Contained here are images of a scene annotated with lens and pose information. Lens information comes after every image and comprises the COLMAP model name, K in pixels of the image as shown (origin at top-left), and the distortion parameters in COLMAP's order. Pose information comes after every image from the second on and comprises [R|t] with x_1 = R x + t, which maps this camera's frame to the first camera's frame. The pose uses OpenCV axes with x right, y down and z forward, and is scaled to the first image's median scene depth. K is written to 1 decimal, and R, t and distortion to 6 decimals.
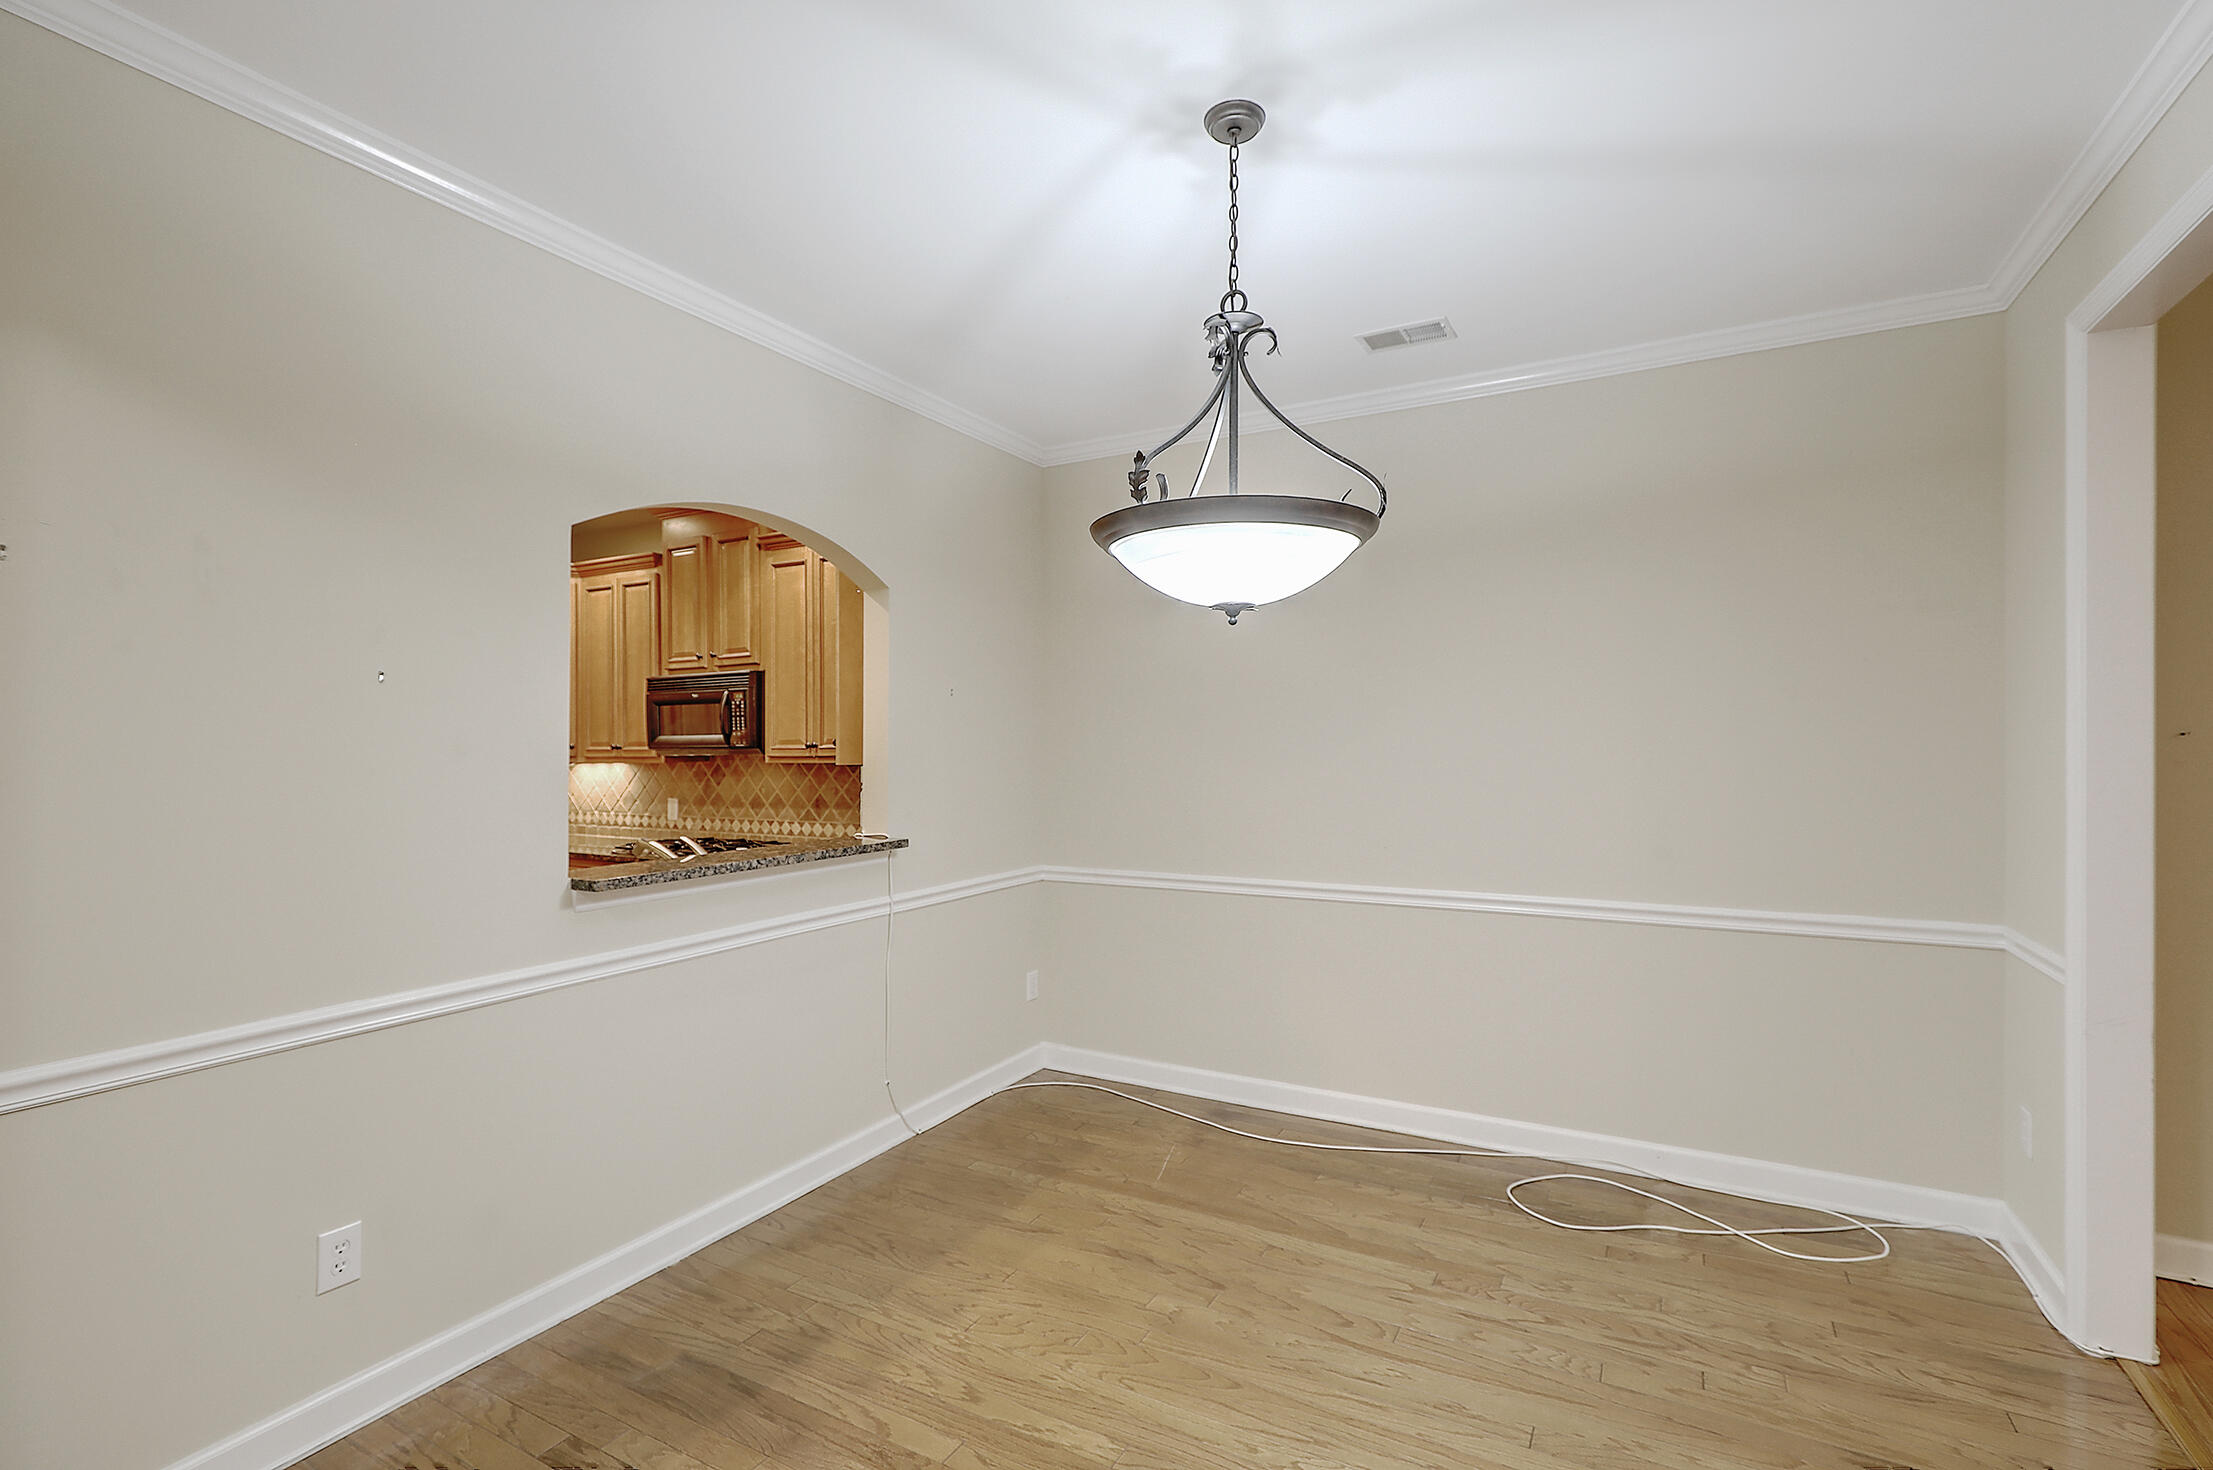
lens RADIAL K [[986.8, 0, 1120.5], [0, 986.8, 734.0], [0, 0, 1]] dist [0.000006, -0.000155]
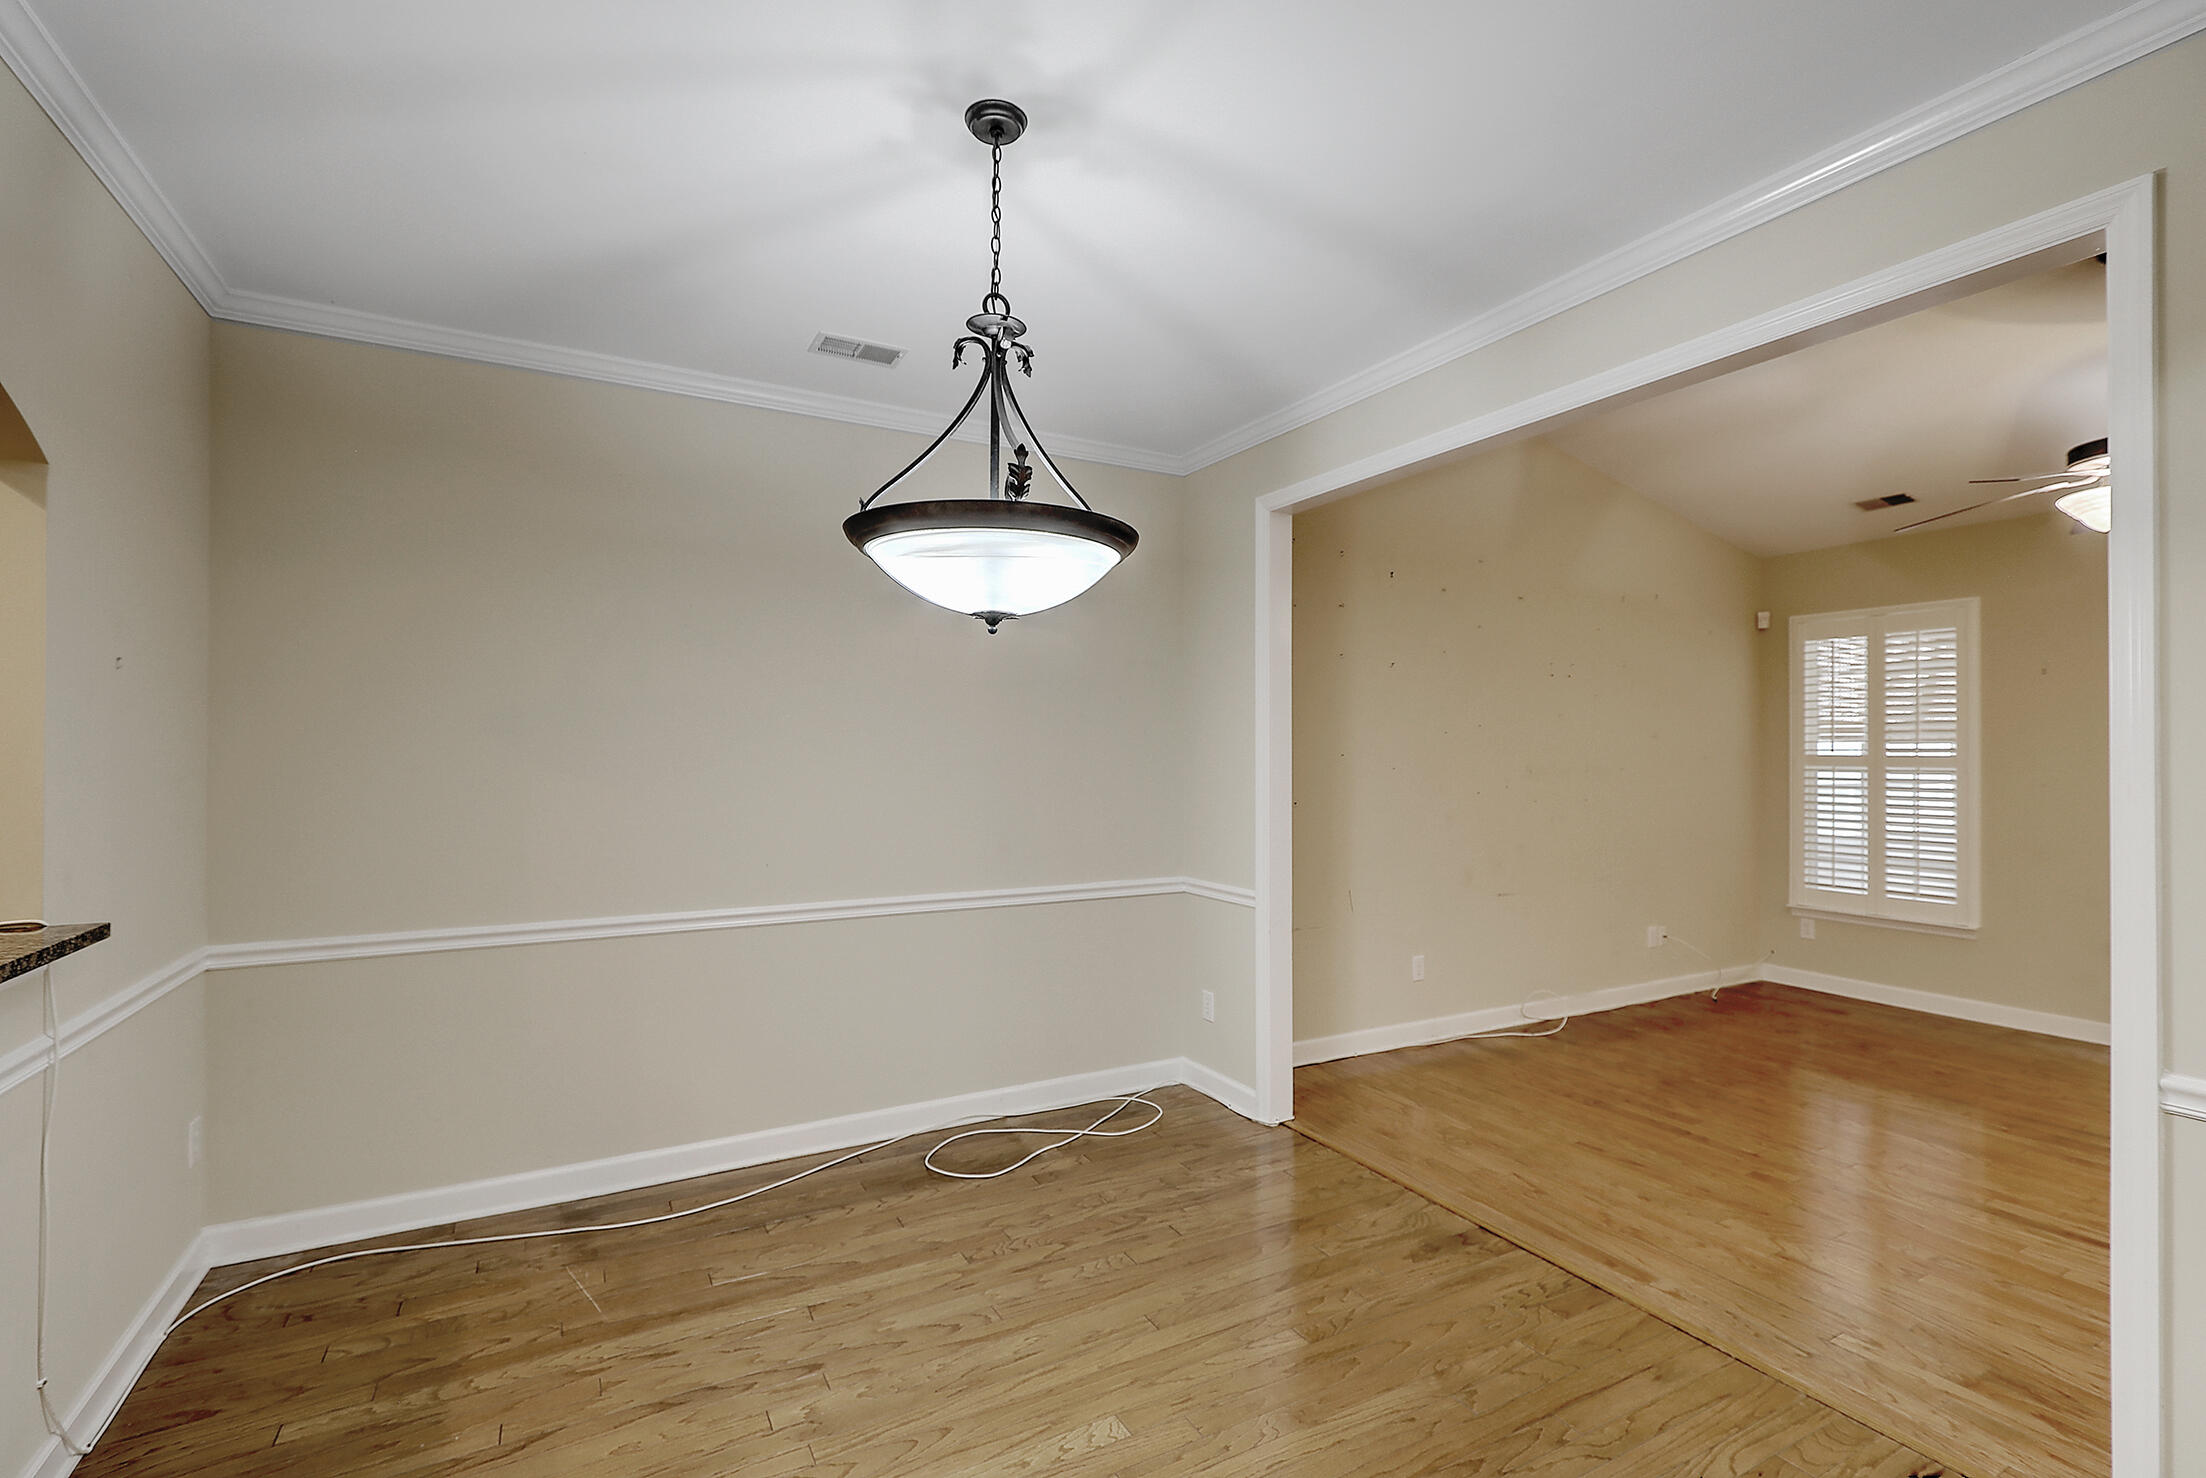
lens RADIAL K [[979.3, 0, 1124.9], [0, 979.3, 741.5], [0, 0, 1]] dist [-0.000010, 0.000106]
pose [[0.541215, 0.016312, 0.840726, -0.459742], [-0.010955, 0.999864, -0.012347, 0.005059], [-0.840813, -0.002528, 0.541320, 0.268092]]
